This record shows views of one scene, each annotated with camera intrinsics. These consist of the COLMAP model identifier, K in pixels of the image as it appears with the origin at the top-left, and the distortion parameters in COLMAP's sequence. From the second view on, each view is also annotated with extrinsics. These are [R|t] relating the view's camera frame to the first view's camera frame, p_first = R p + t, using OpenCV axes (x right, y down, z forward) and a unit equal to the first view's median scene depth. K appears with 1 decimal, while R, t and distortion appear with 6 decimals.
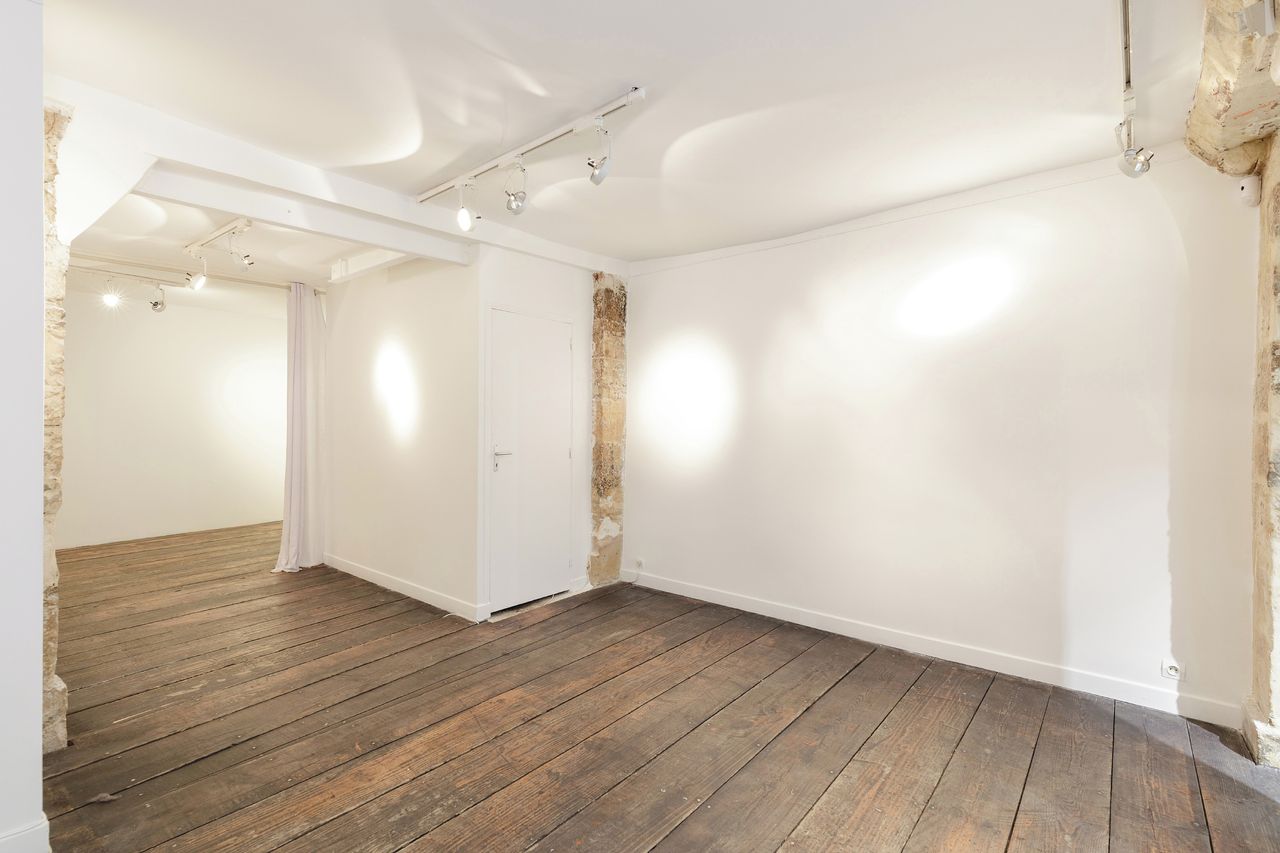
lens RADIAL K [[579.5, 0, 648.8], [0, 579.5, 423.1], [0, 0, 1]] dist [0.009862, -0.001684]
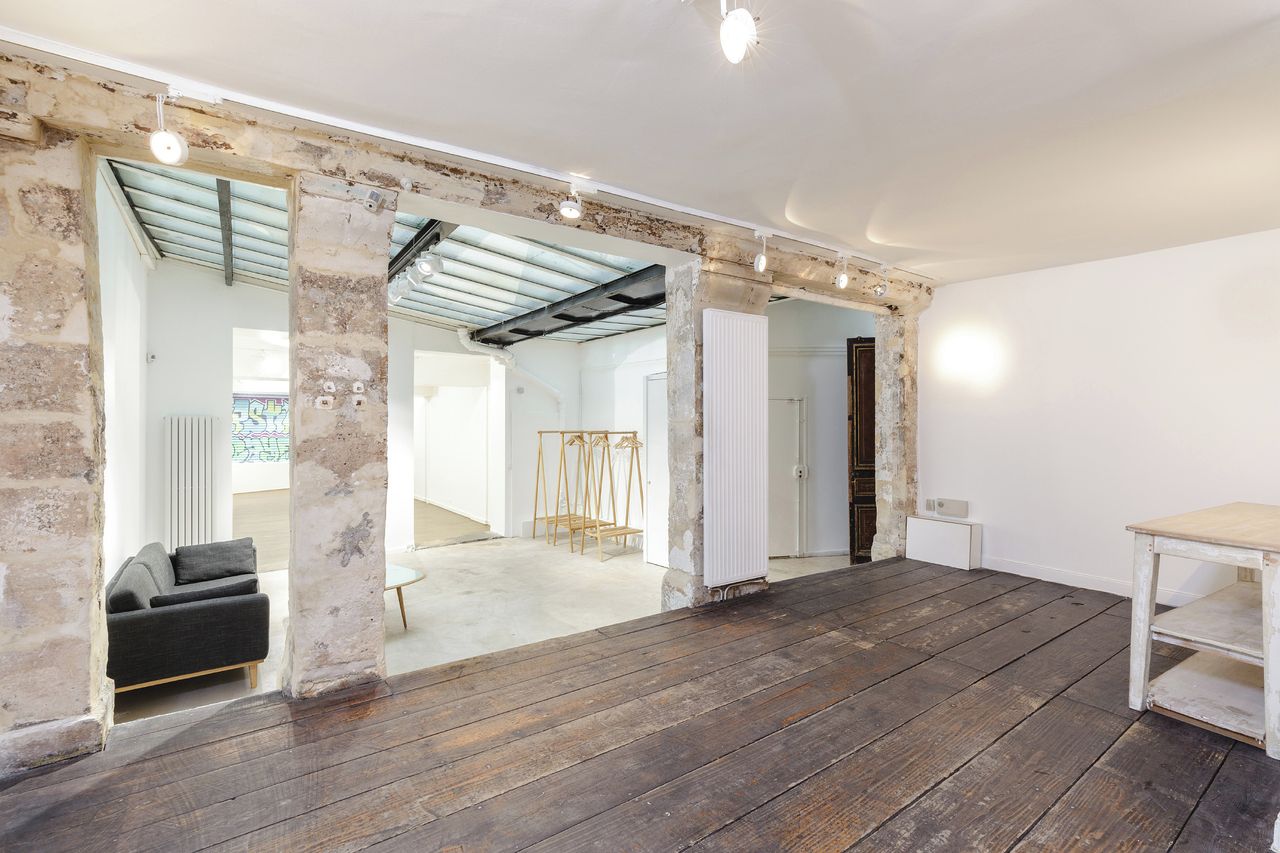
lens RADIAL K [[579.5, 0, 648.5], [0, 579.5, 425.3], [0, 0, 1]] dist [0.009862, -0.001684]
pose [[-0.969571, -0.009397, 0.244631, -0.099500], [-0.008145, 0.999948, 0.006129, -0.006671], [-0.244676, 0.003950, -0.969597, 1.115855]]
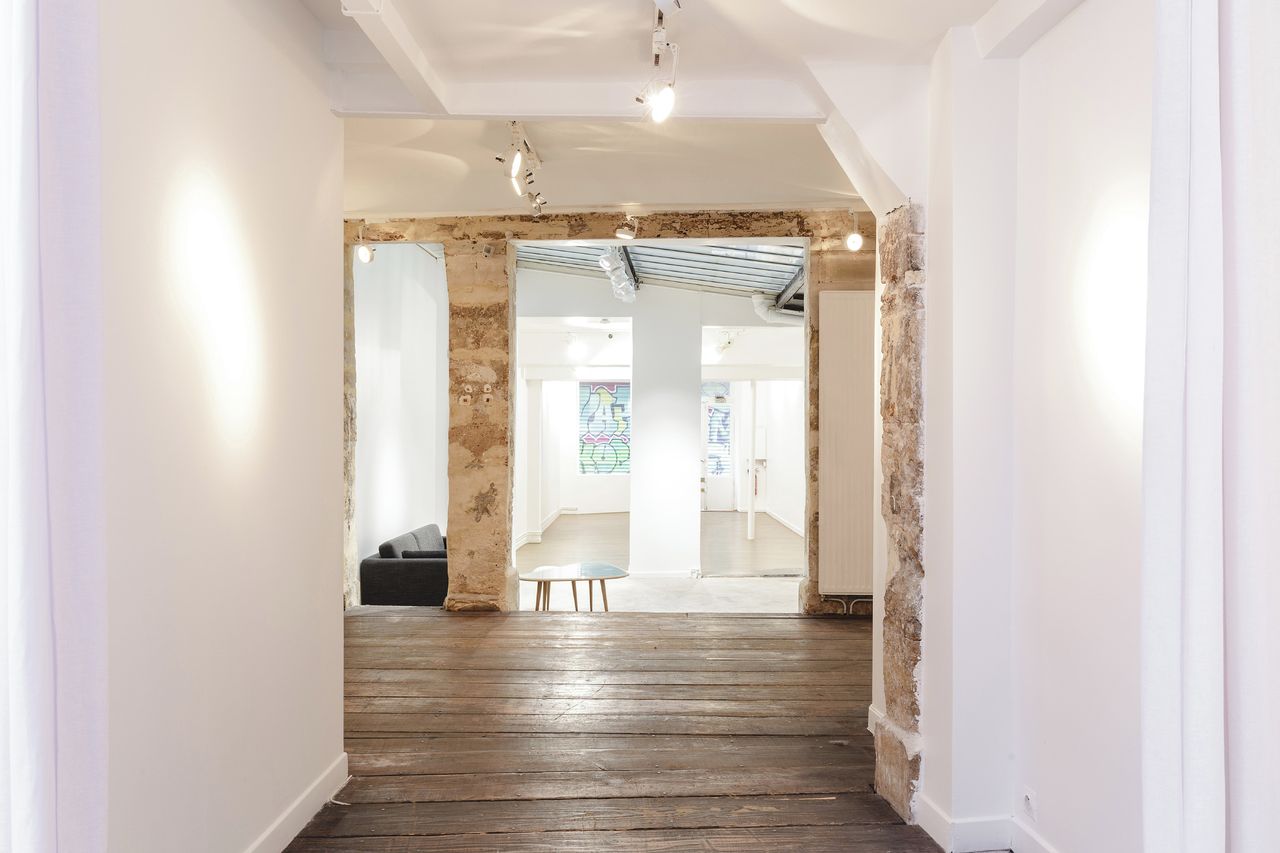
lens RADIAL K [[1165.9, 0, 641.2], [0, 1165.9, 421.7], [0, 0, 1]] dist [0.031469, 0.000000]
pose [[-0.619249, -0.009568, 0.785137, -1.414637], [-0.006353, 0.999954, 0.007175, -0.006951], [-0.785169, -0.000545, -0.619281, 1.554974]]
